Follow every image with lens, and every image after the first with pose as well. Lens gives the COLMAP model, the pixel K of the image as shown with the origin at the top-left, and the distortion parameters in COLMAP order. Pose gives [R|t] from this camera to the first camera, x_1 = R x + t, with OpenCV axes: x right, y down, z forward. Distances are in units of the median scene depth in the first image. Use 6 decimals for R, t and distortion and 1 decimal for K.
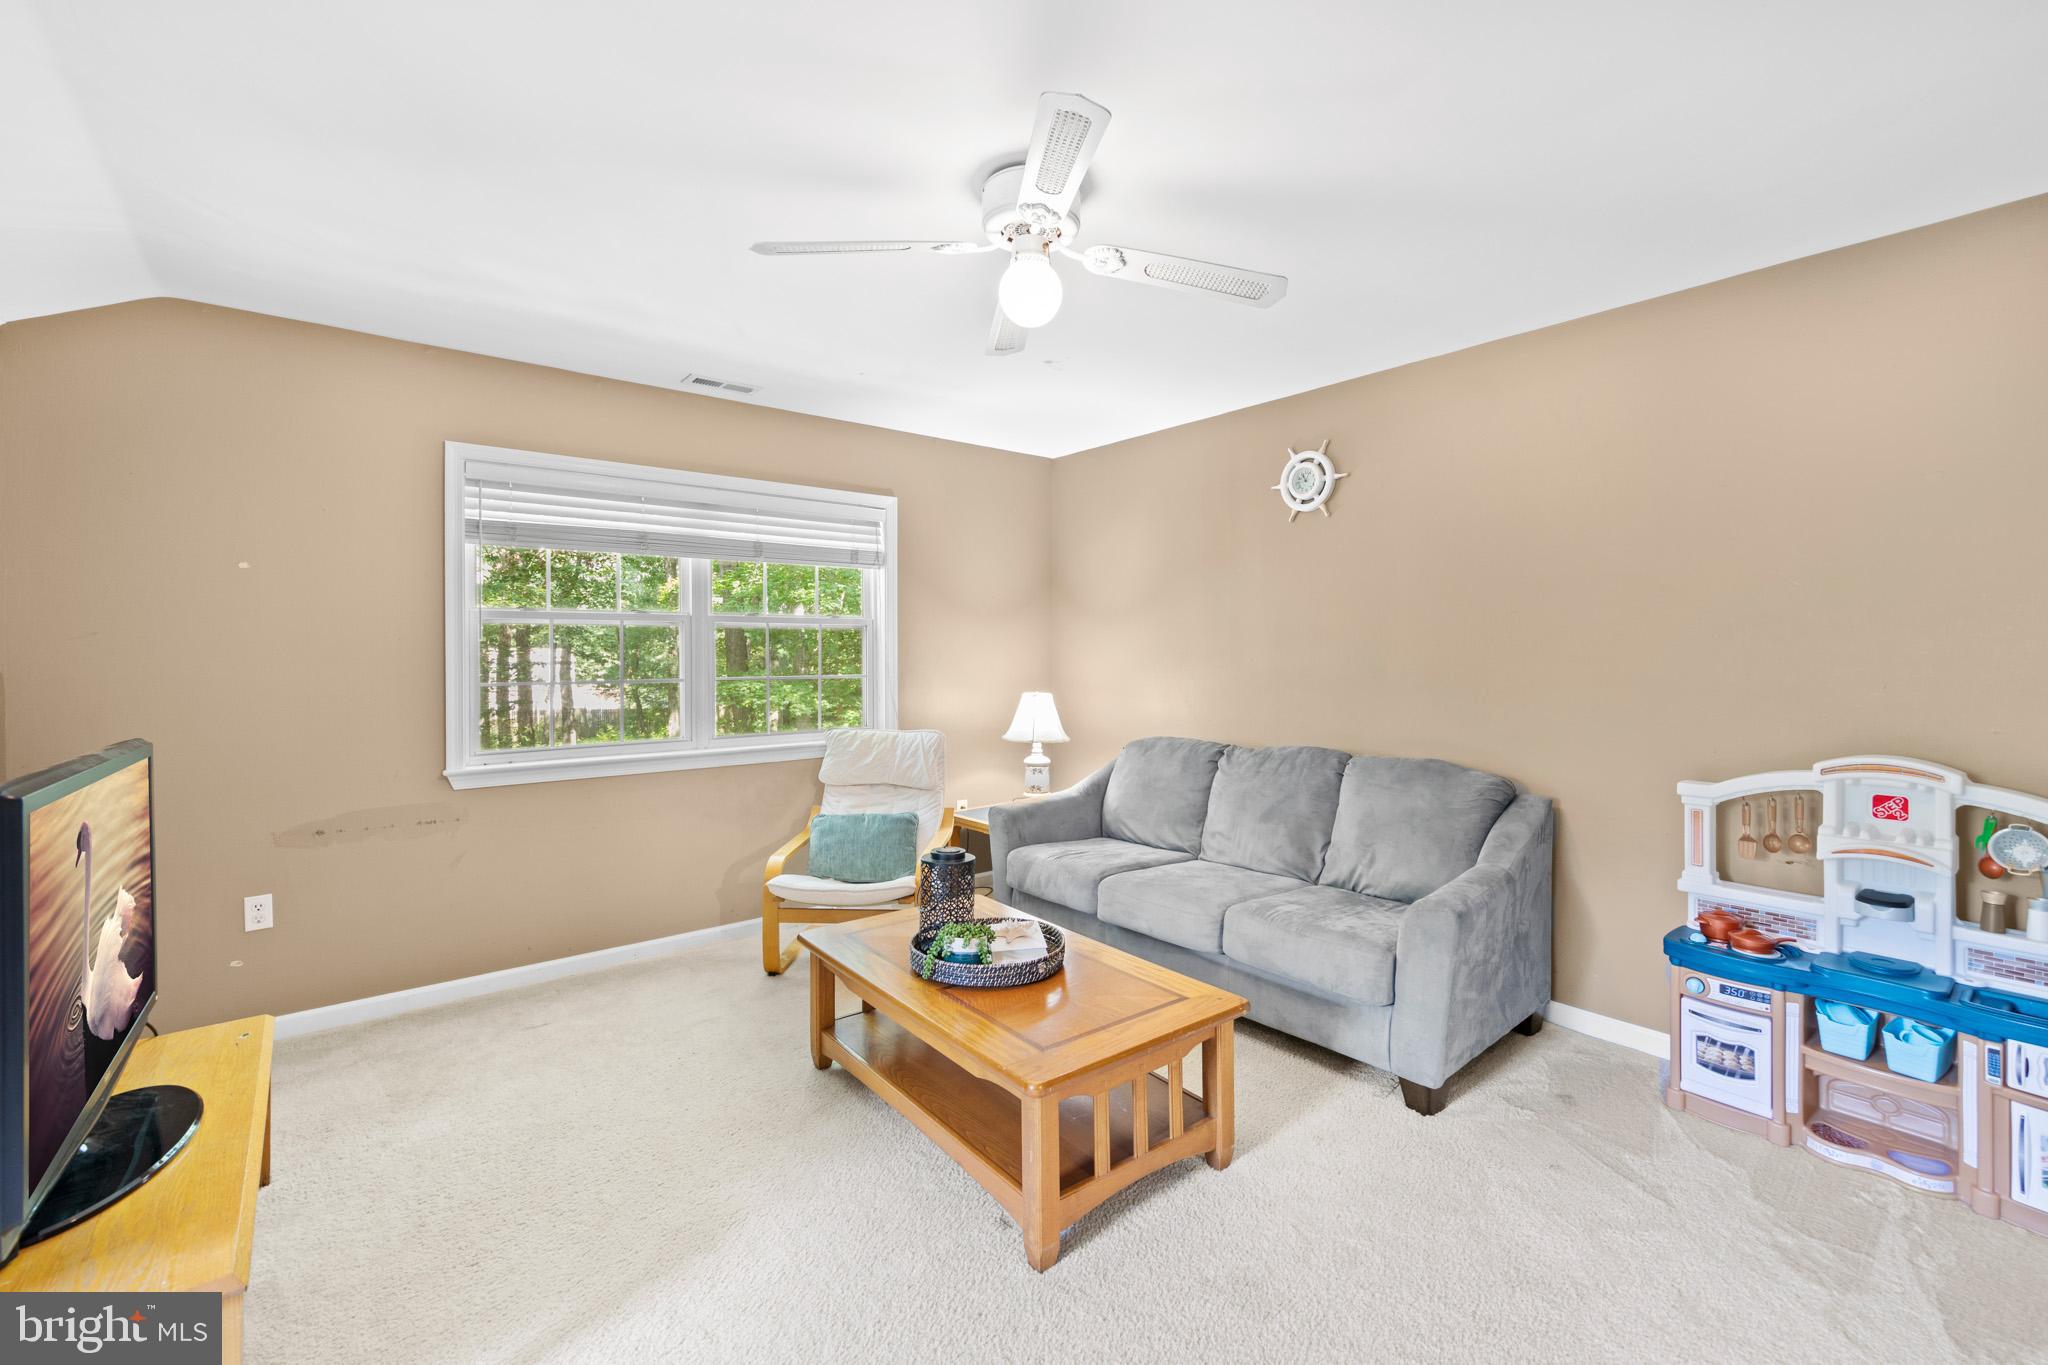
lens RADIAL K [[920.3, 0, 1028.8], [0, 920.3, 662.8], [0, 0, 1]] dist [0.000136, 0.000021]
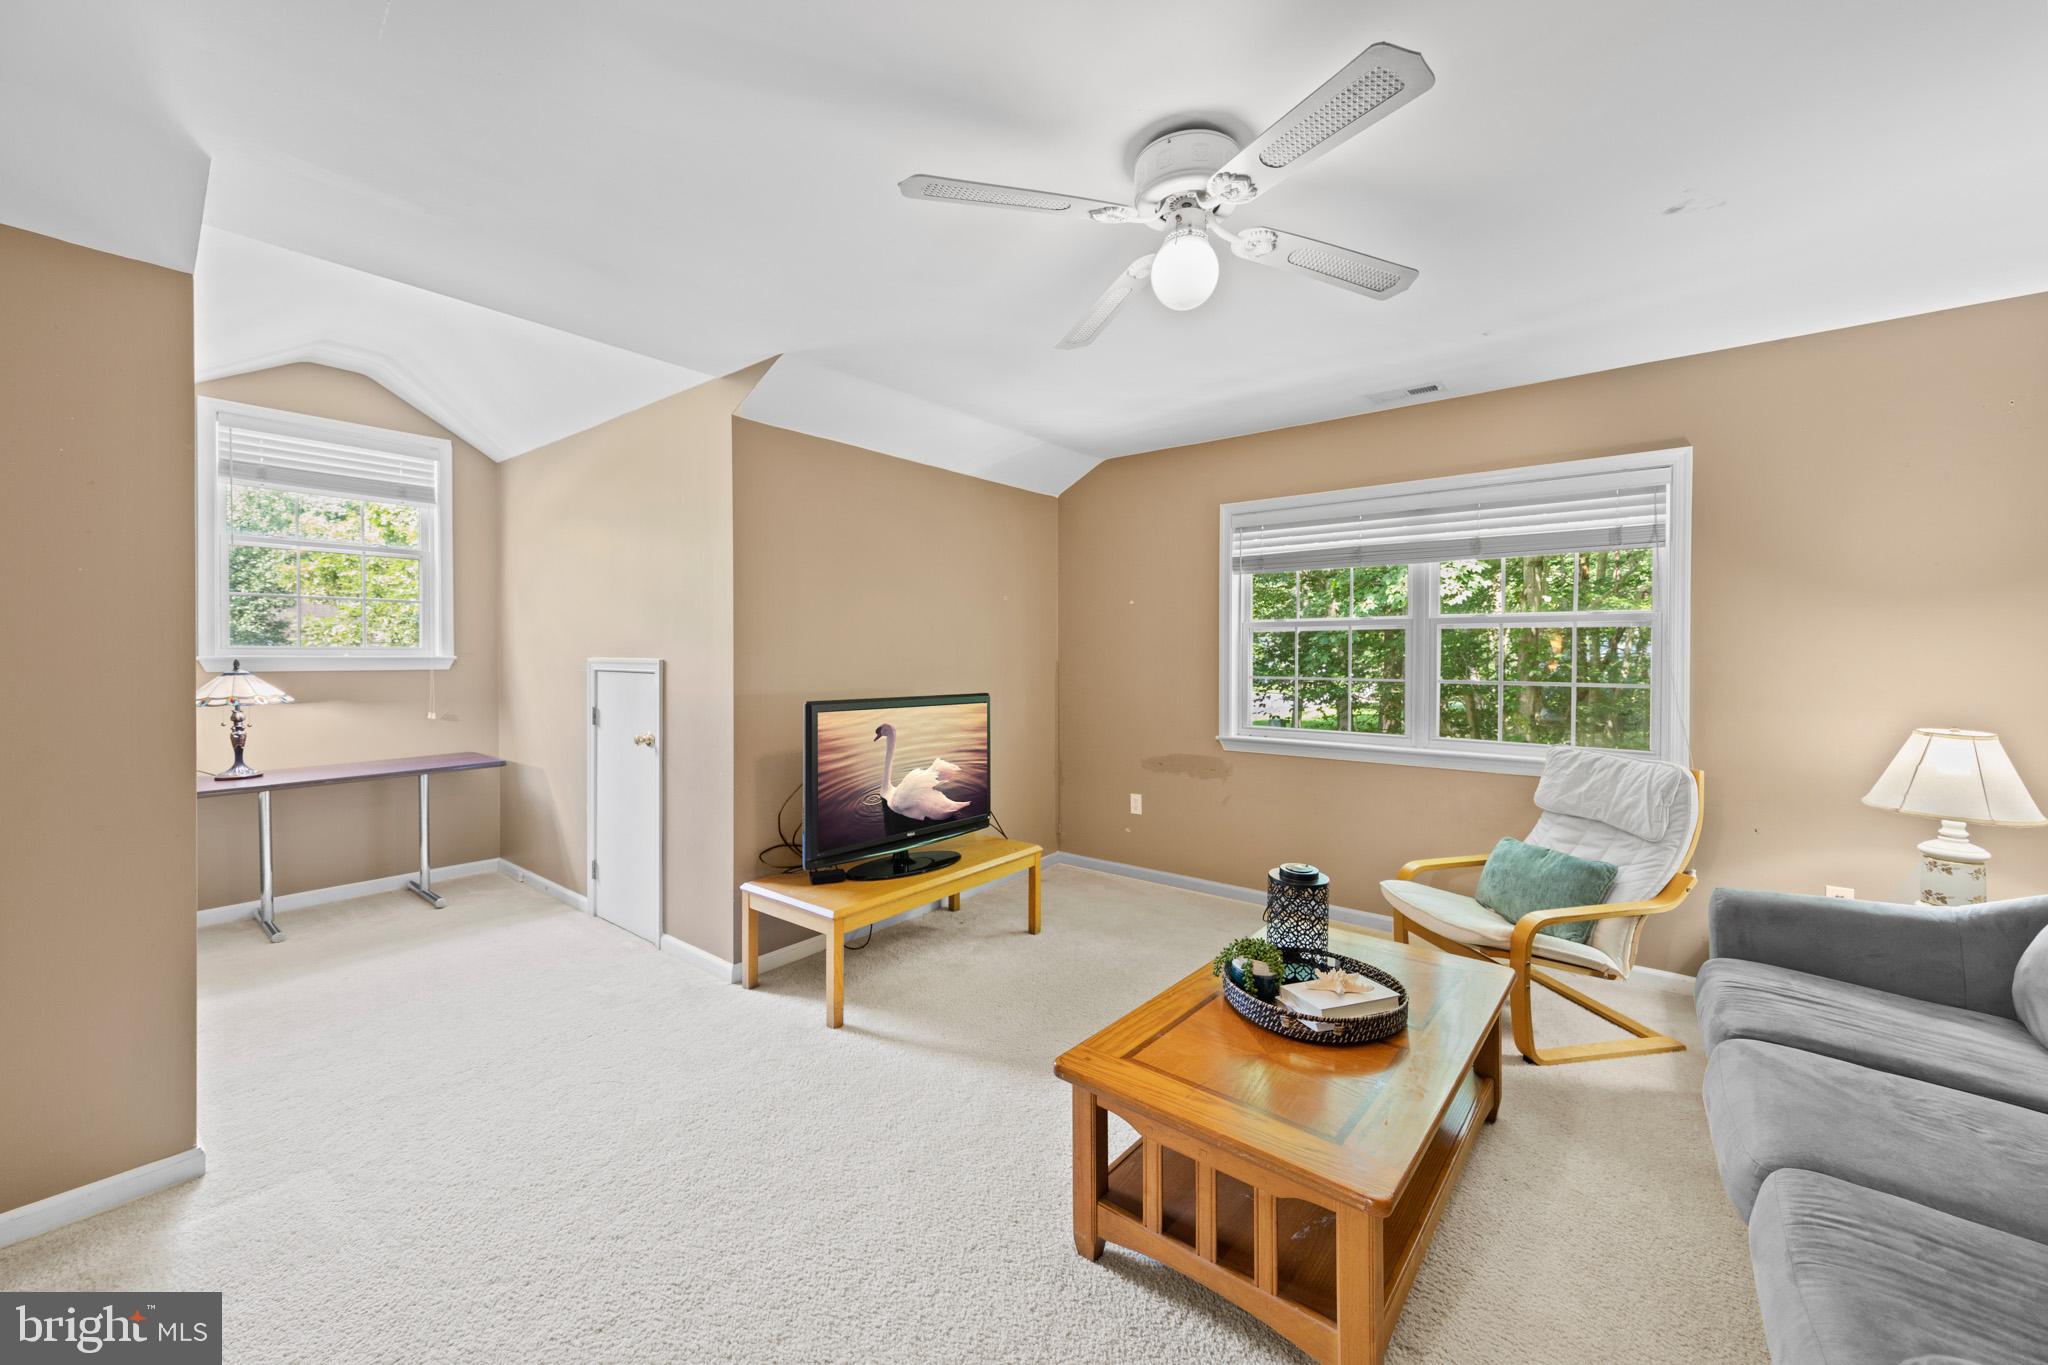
lens RADIAL K [[804.9, 0, 1024.0], [0, 804.9, 682.5], [0, 0, 1]] dist [0.002206, 0.000419]
pose [[0.173100, 0.039606, -0.984108, 0.483095], [-0.017199, 0.999160, 0.037186, -0.006552], [0.984754, 0.010489, 0.173636, 0.430514]]
